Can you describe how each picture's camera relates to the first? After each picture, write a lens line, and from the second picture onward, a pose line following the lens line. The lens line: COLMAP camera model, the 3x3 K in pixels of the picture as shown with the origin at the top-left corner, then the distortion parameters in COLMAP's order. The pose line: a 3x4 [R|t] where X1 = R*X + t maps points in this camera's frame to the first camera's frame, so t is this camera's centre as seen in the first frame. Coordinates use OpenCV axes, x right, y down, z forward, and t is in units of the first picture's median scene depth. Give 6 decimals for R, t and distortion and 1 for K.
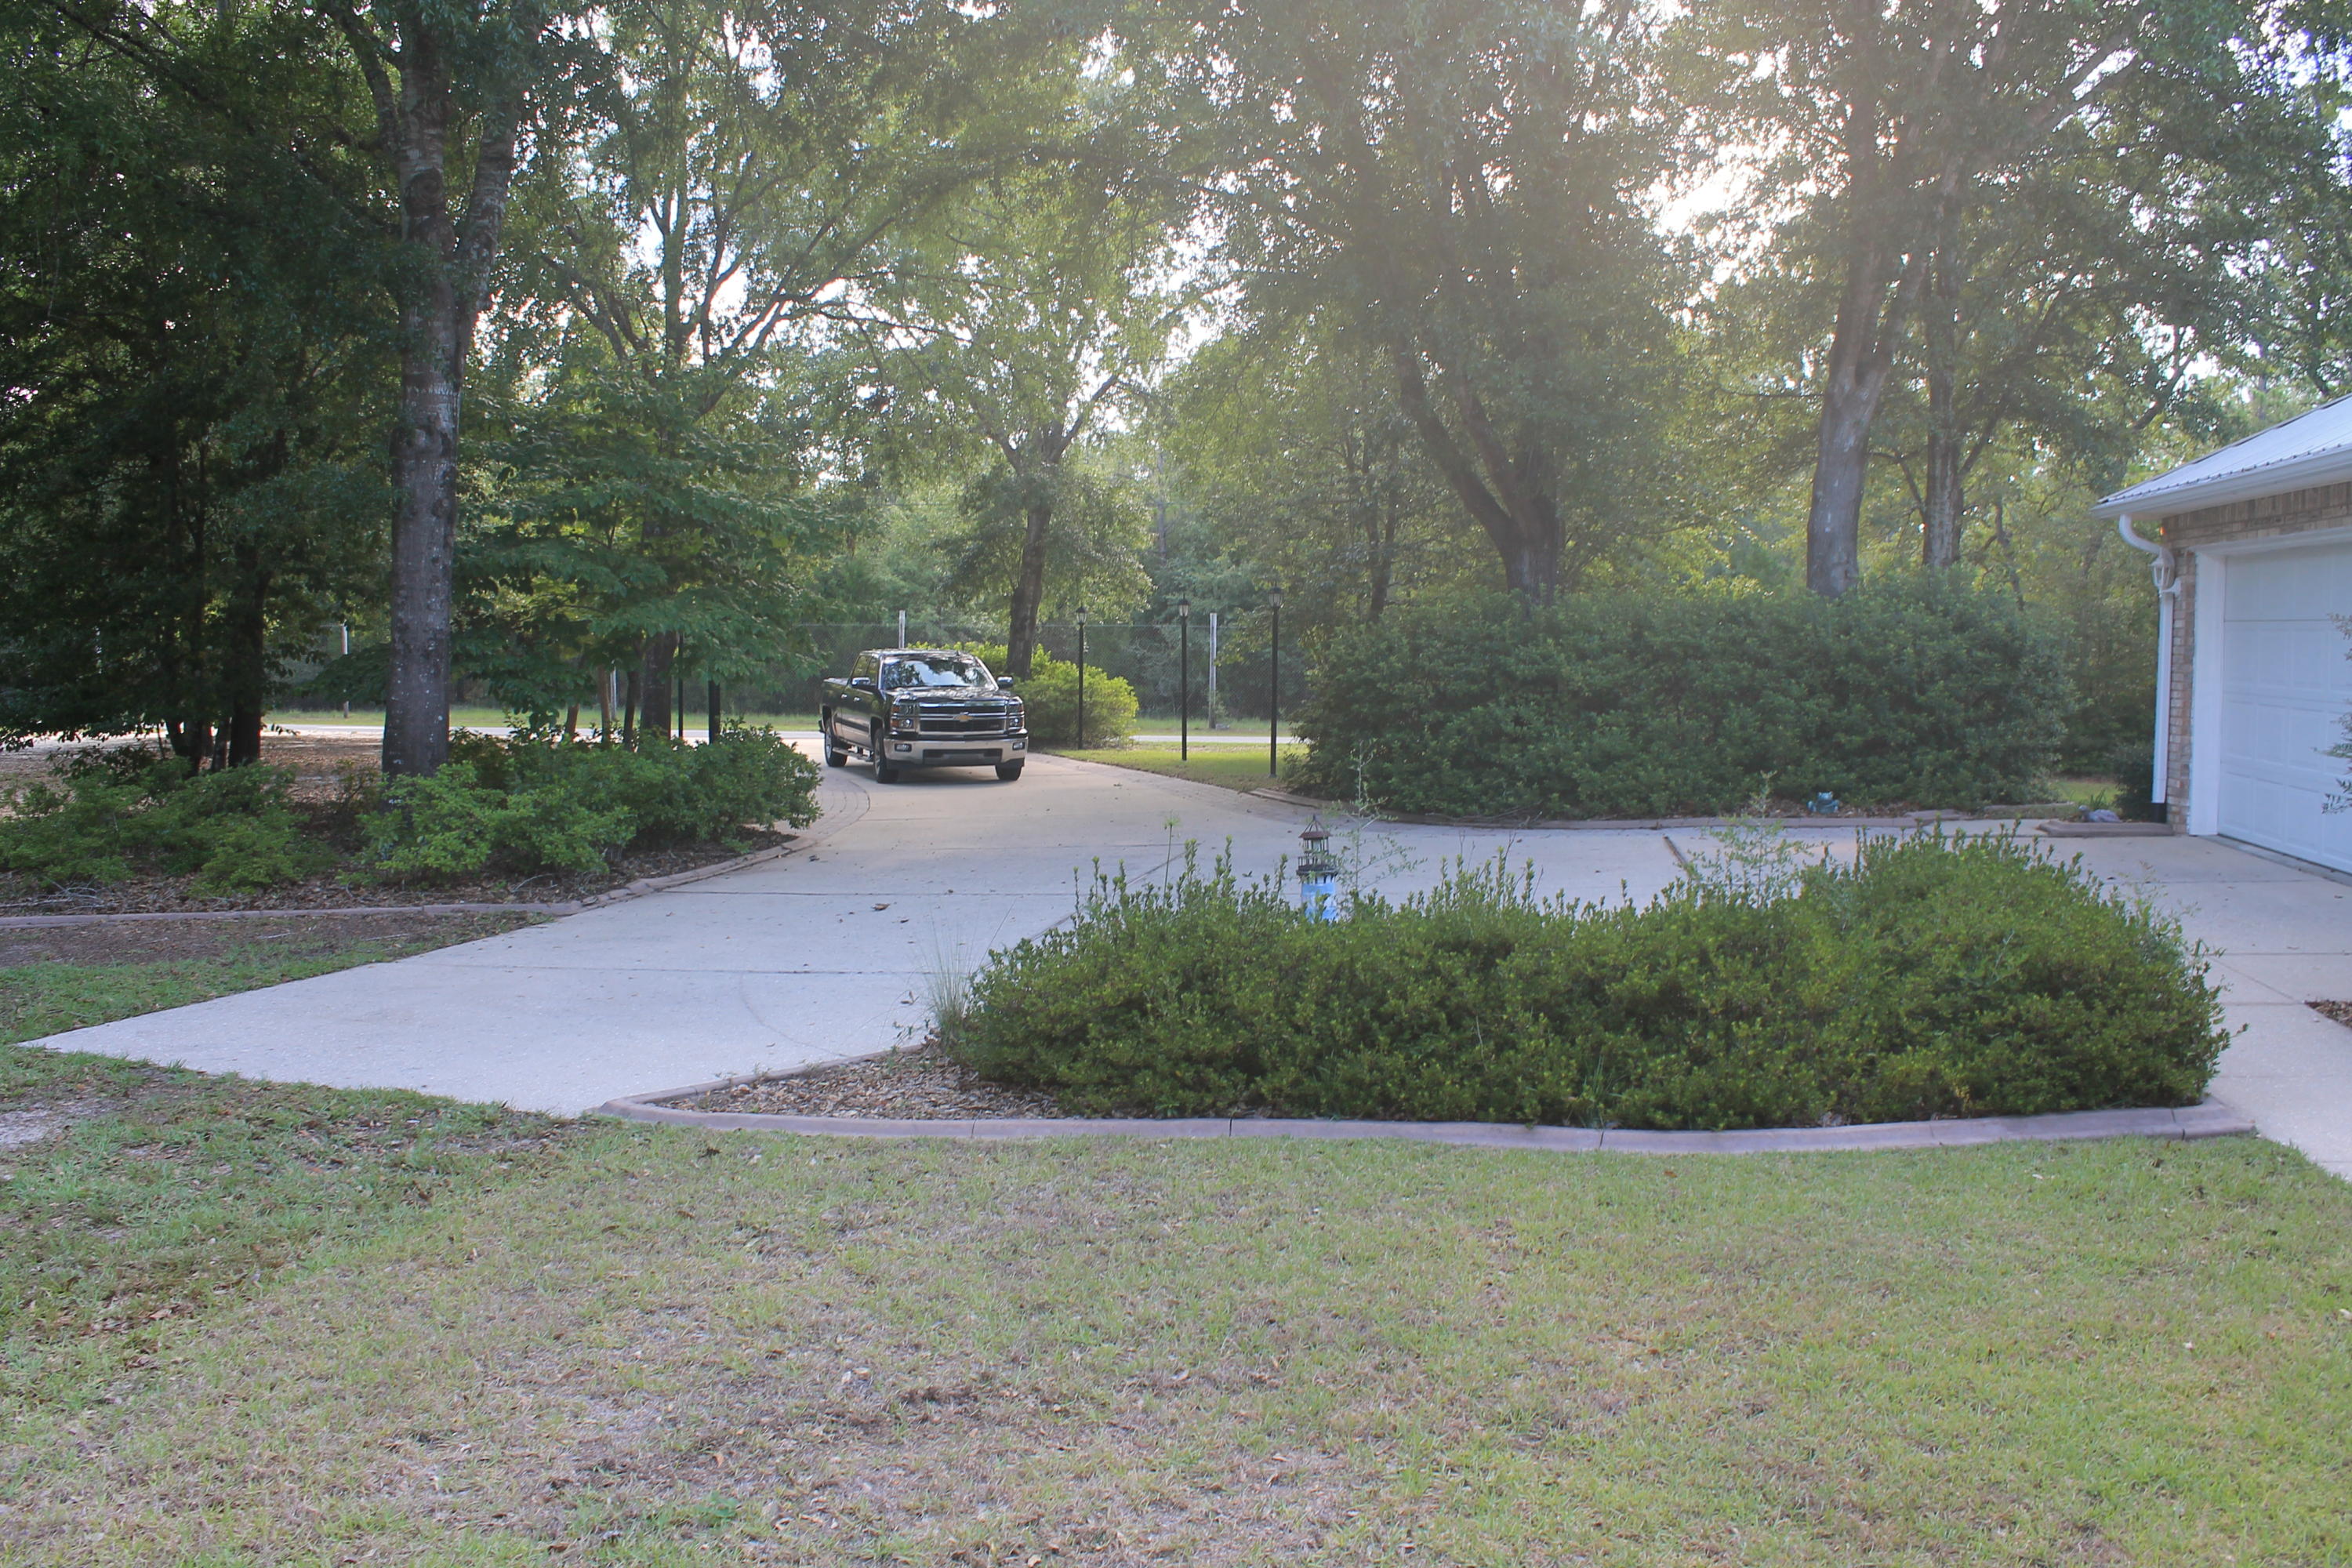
lens RADIAL K [[1996.2, 0, 1161.0], [0, 1996.2, 772.3], [0, 0, 1]] dist [-0.163578, 0.135916]
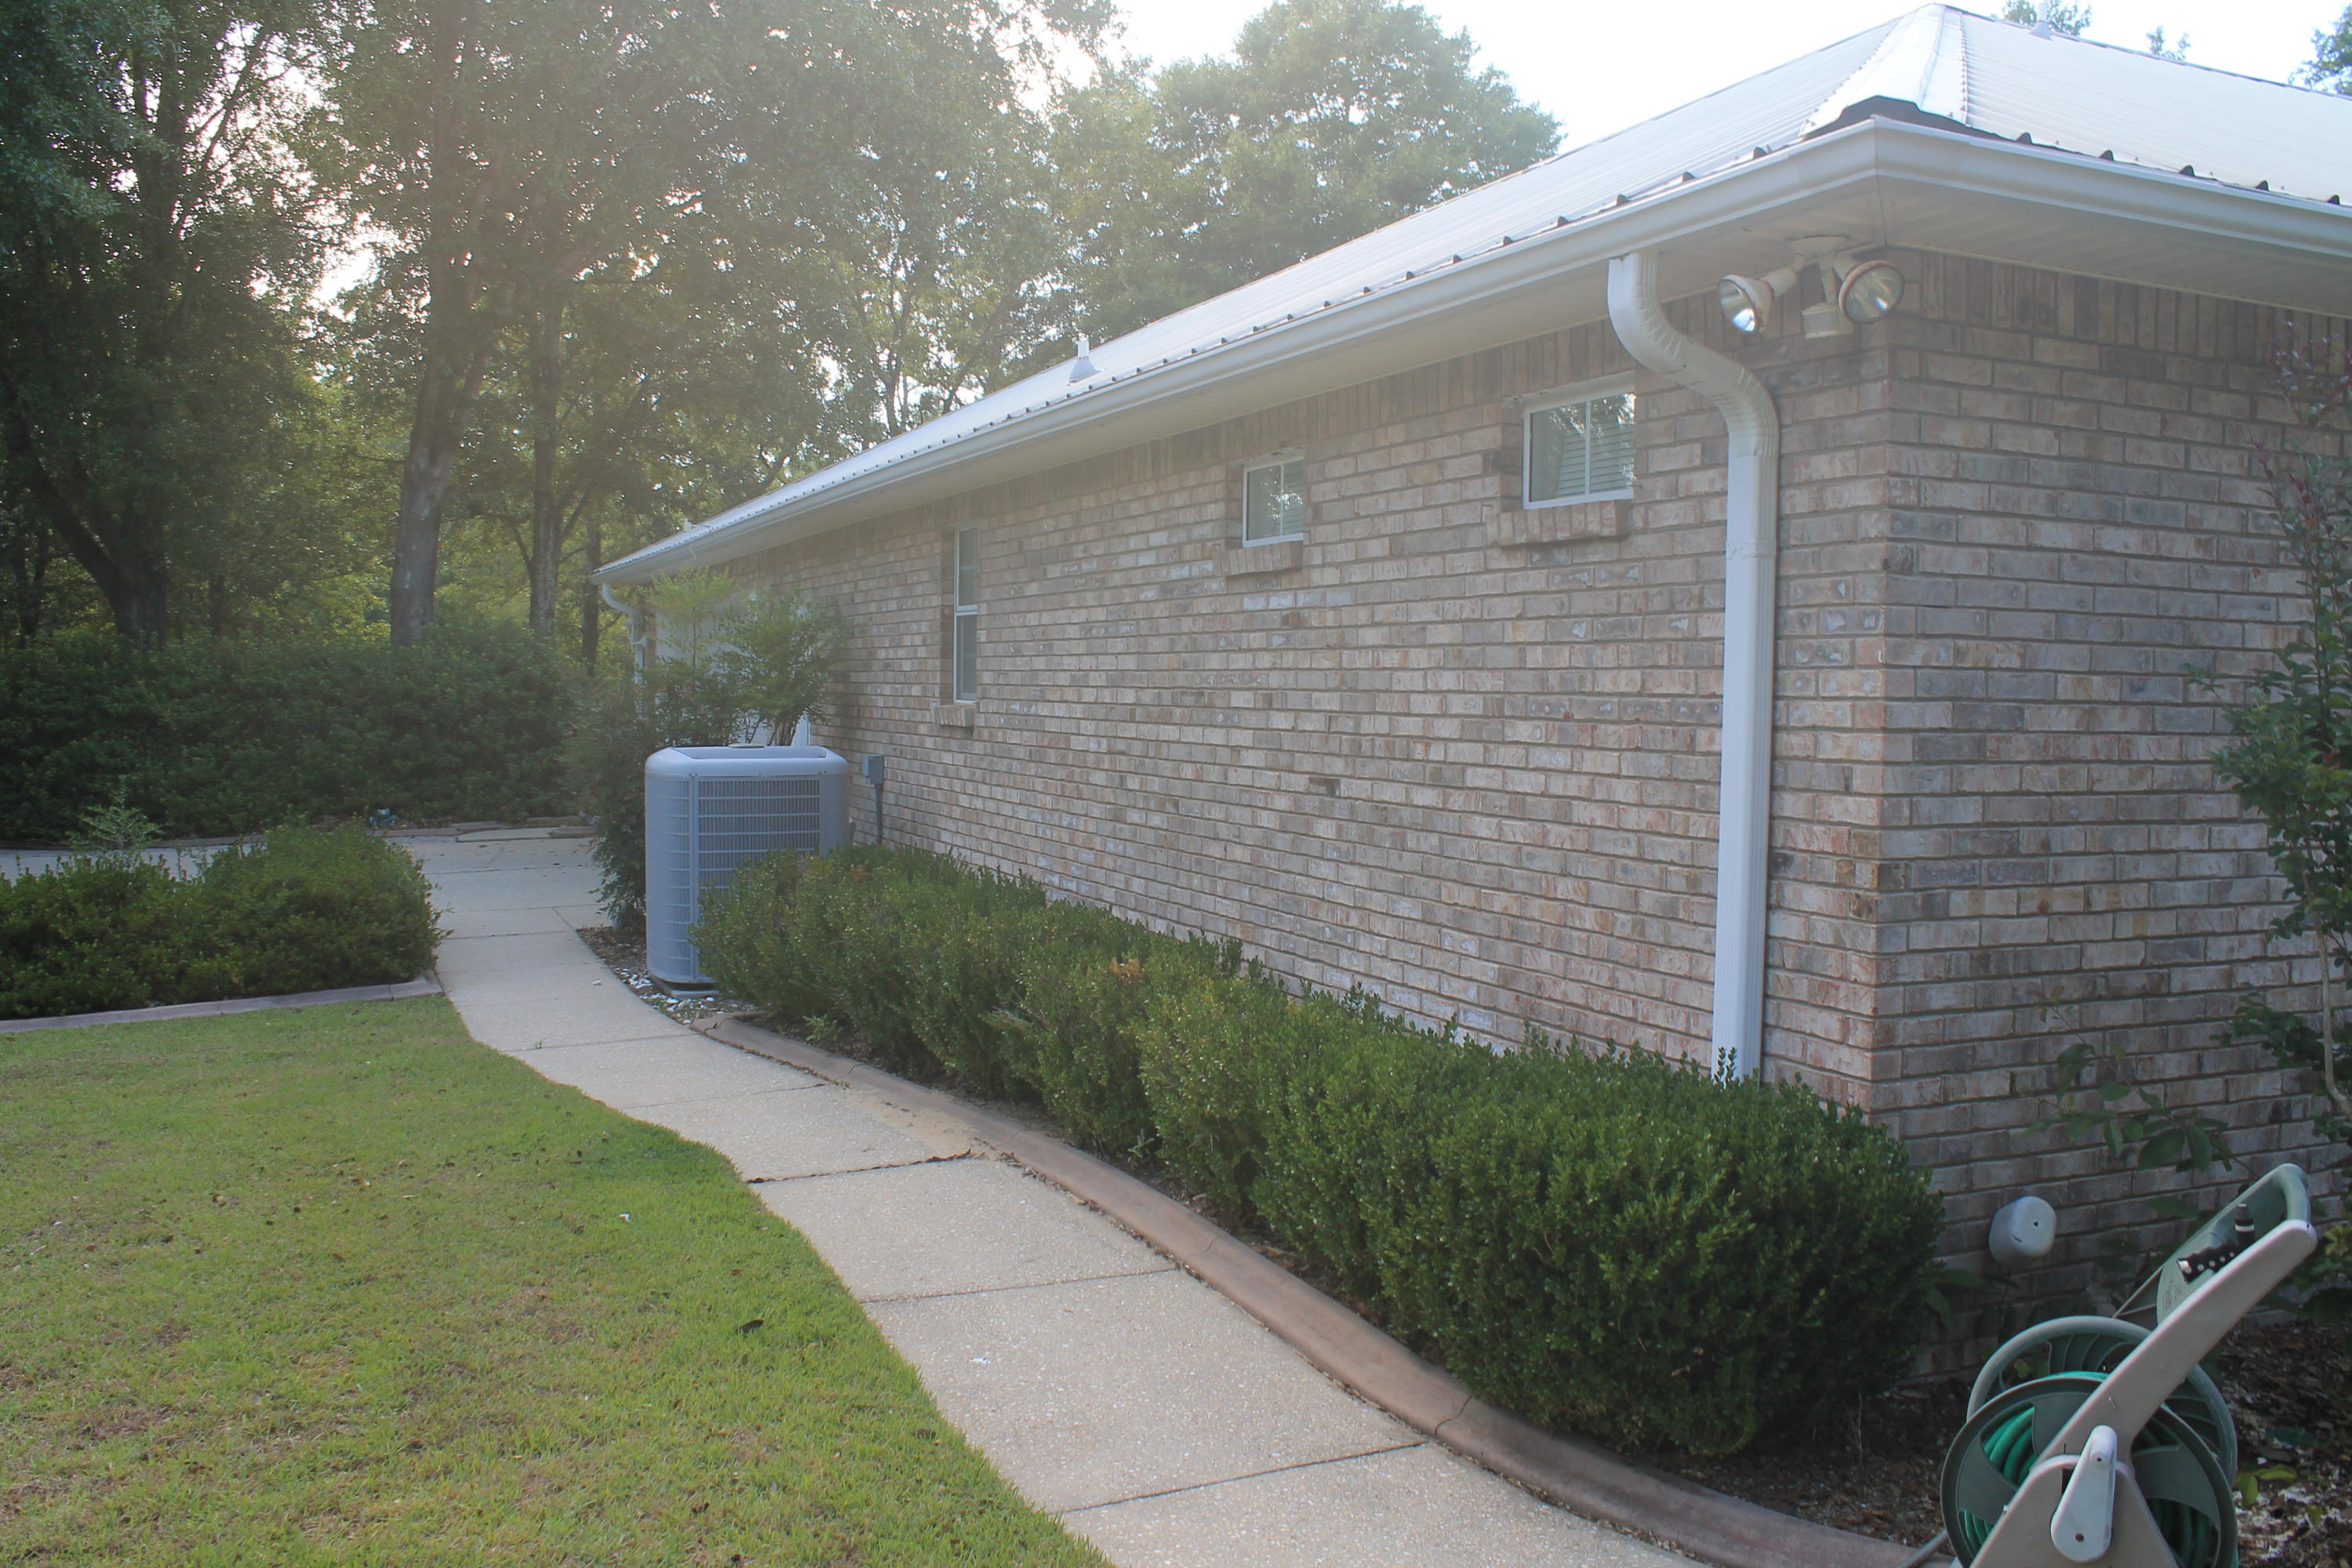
lens RADIAL K [[1996.2, 0, 1161.0], [0, 1996.2, 772.3], [0, 0, 1]] dist [-0.163578, 0.135916]
pose [[0.821087, -0.016351, 0.570568, 0.048414], [0.027108, 0.999579, -0.010364, 0.012369], [-0.570159, 0.023977, 0.821185, -0.231569]]
